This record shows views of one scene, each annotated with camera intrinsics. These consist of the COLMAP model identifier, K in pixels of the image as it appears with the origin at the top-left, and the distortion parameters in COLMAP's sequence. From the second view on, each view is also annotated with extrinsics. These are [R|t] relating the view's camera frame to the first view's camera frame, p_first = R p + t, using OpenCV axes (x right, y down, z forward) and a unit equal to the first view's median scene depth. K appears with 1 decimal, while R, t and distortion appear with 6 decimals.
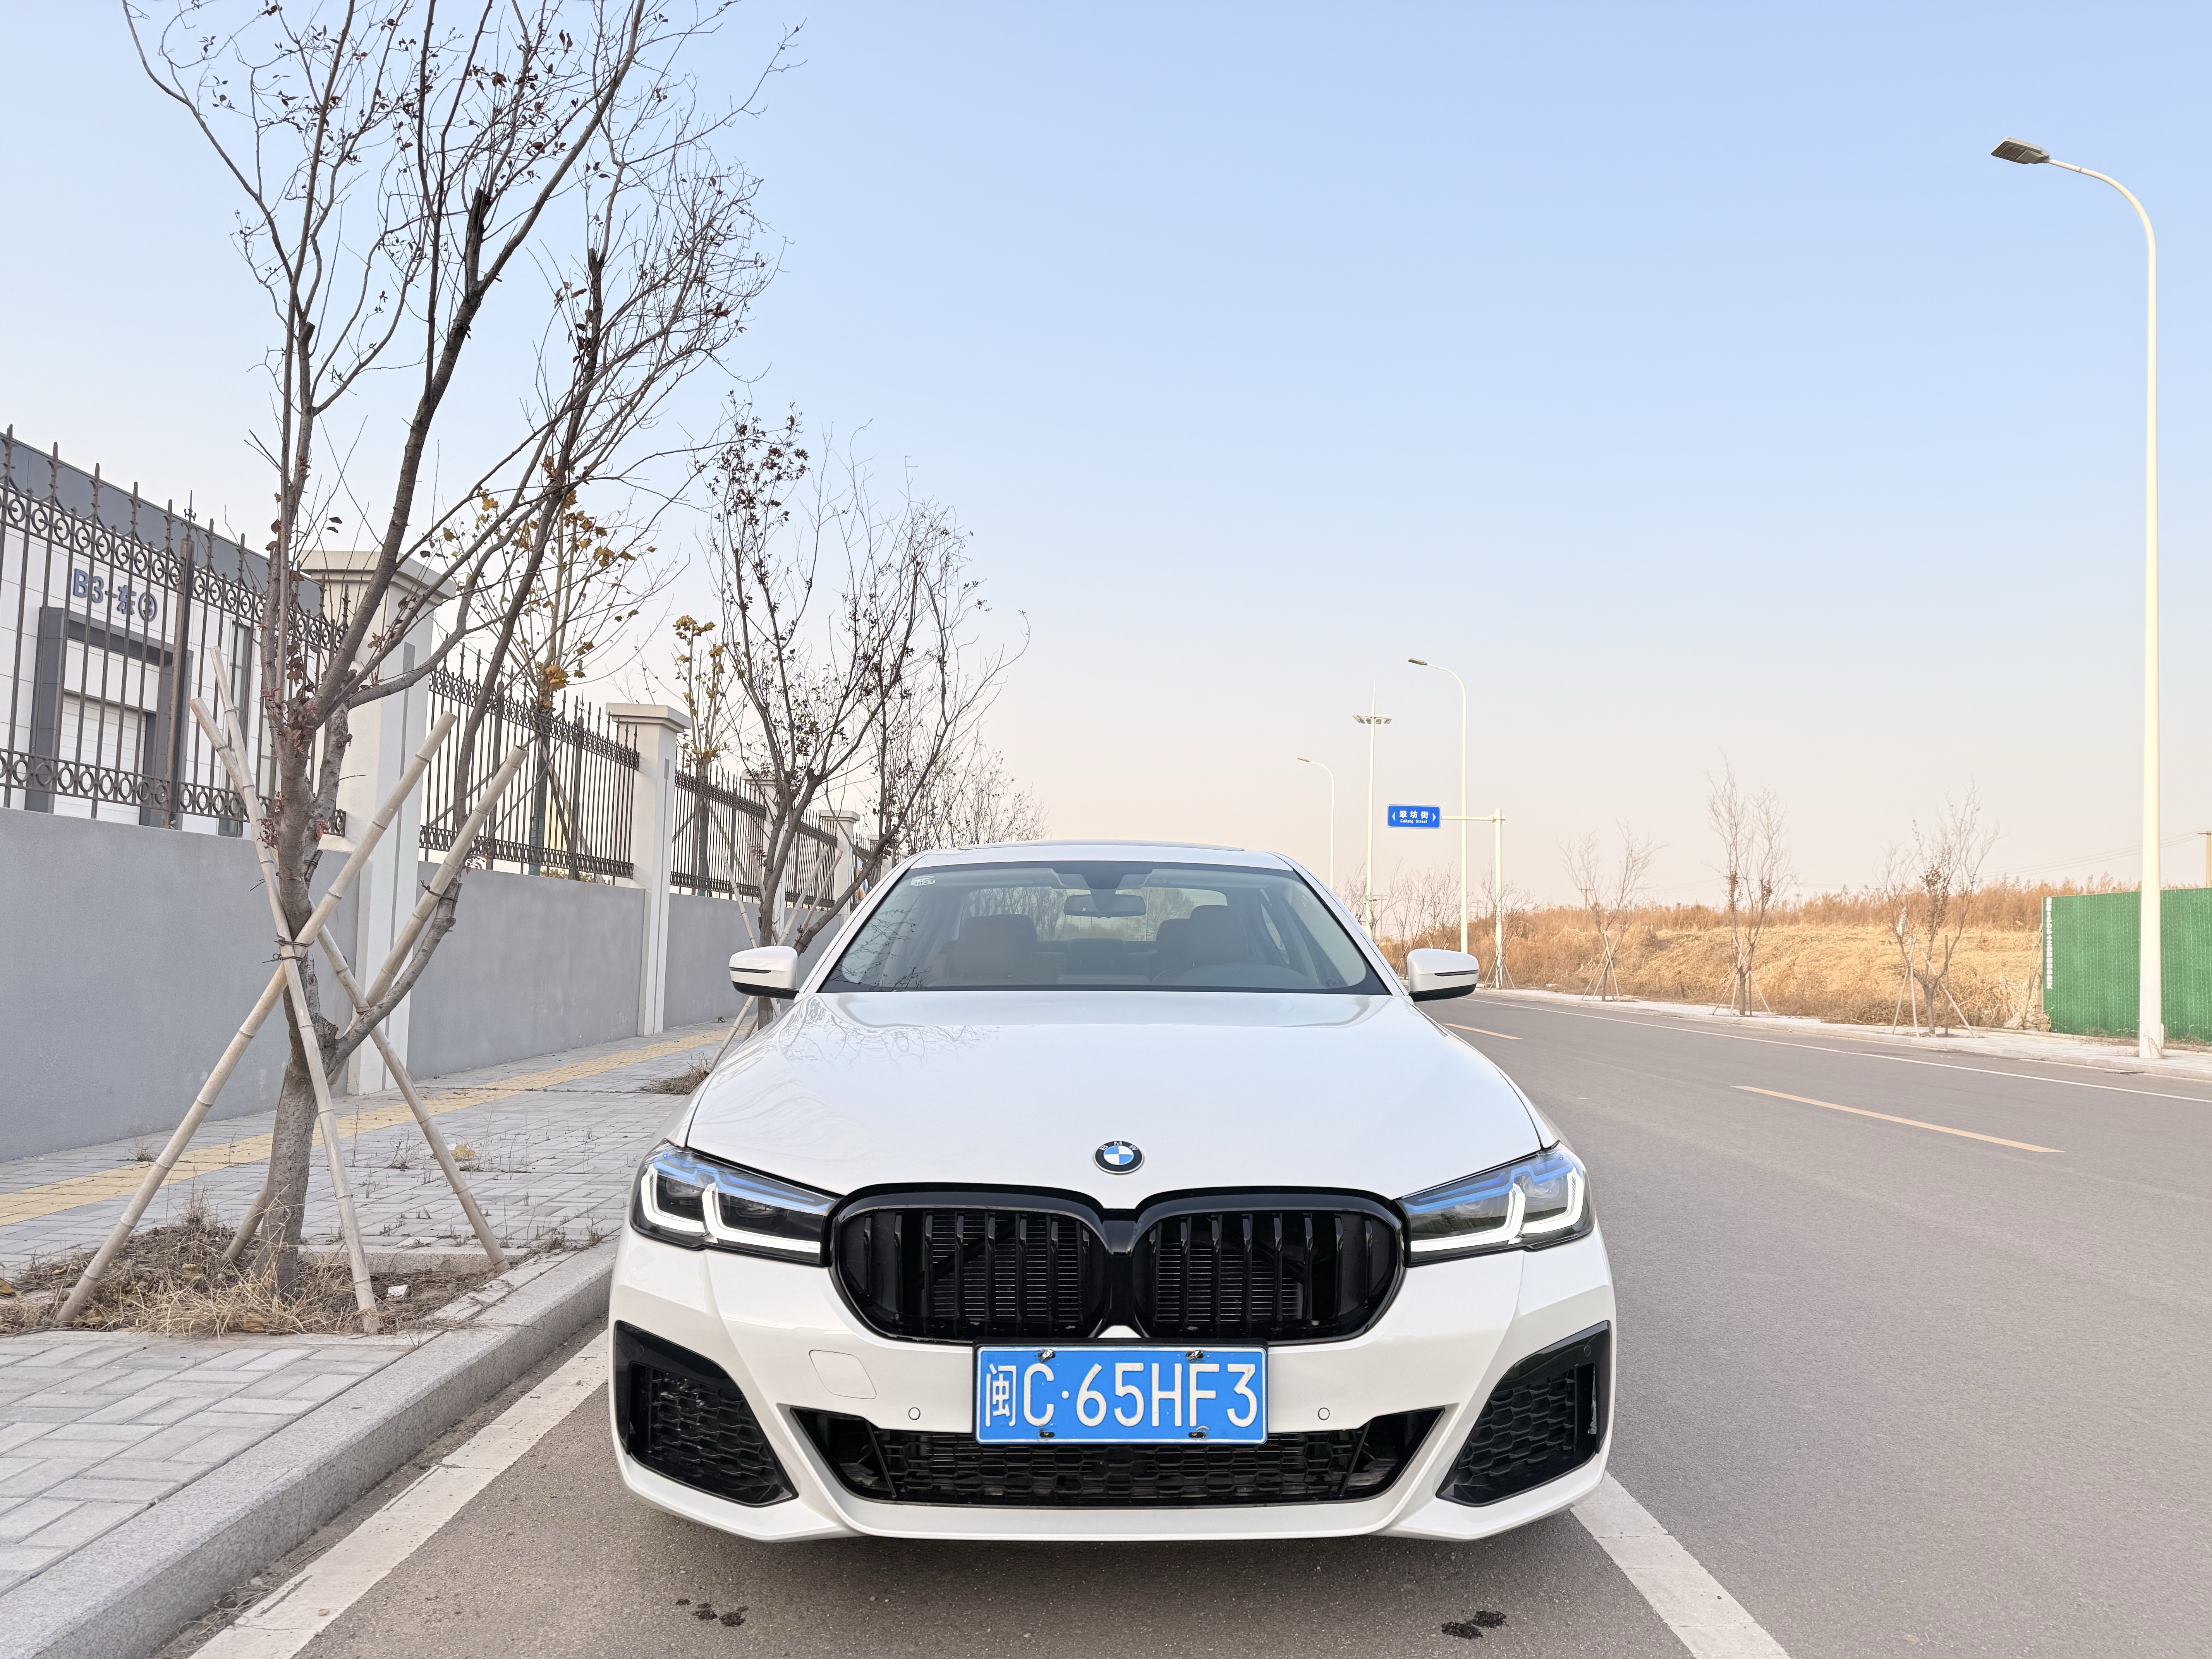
lens RADIAL K [[1536.6, 0, 1110.0], [0, 1536.6, 819.8], [0, 0, 1]] dist [0.061219, -0.064506]
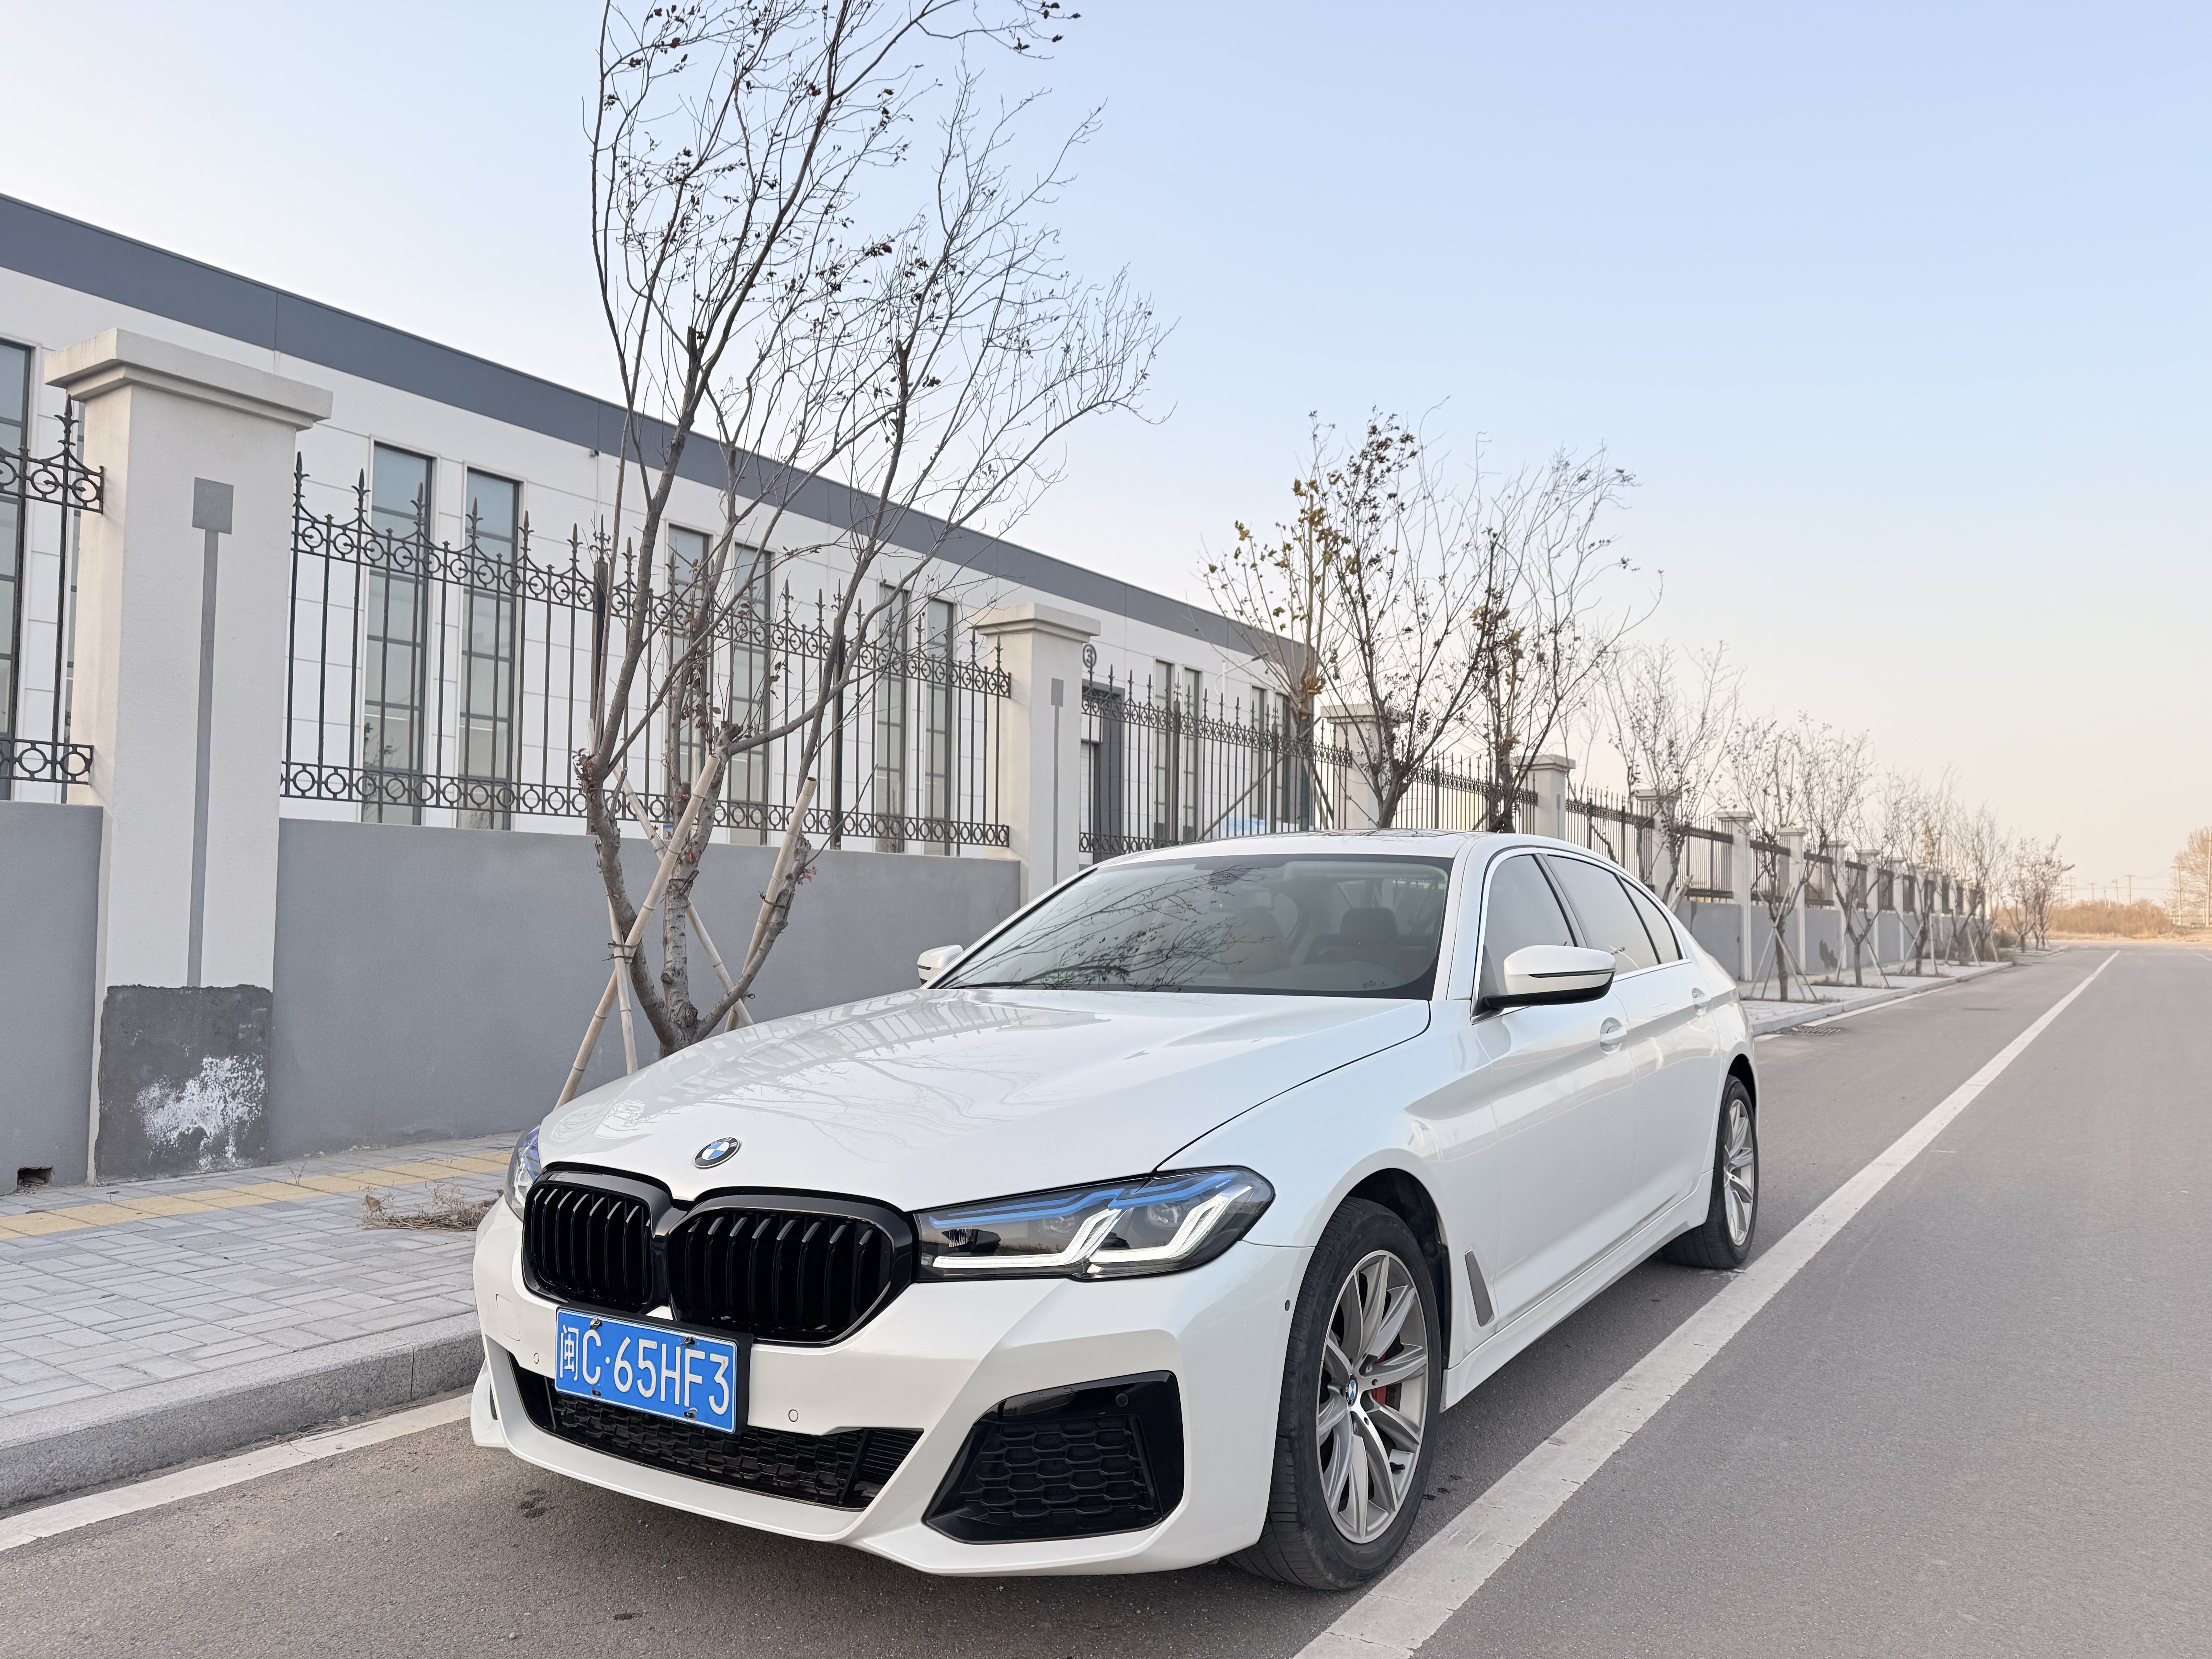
lens RADIAL K [[1548.8, 0, 1145.2], [0, 1548.8, 840.2], [0, 0, 1]] dist [0.057443, -0.056648]
pose [[0.829249, -0.042909, -0.557230, 0.880845], [0.055217, 0.998460, 0.005287, 0.016611], [0.556145, -0.035153, 0.830341, 0.288358]]
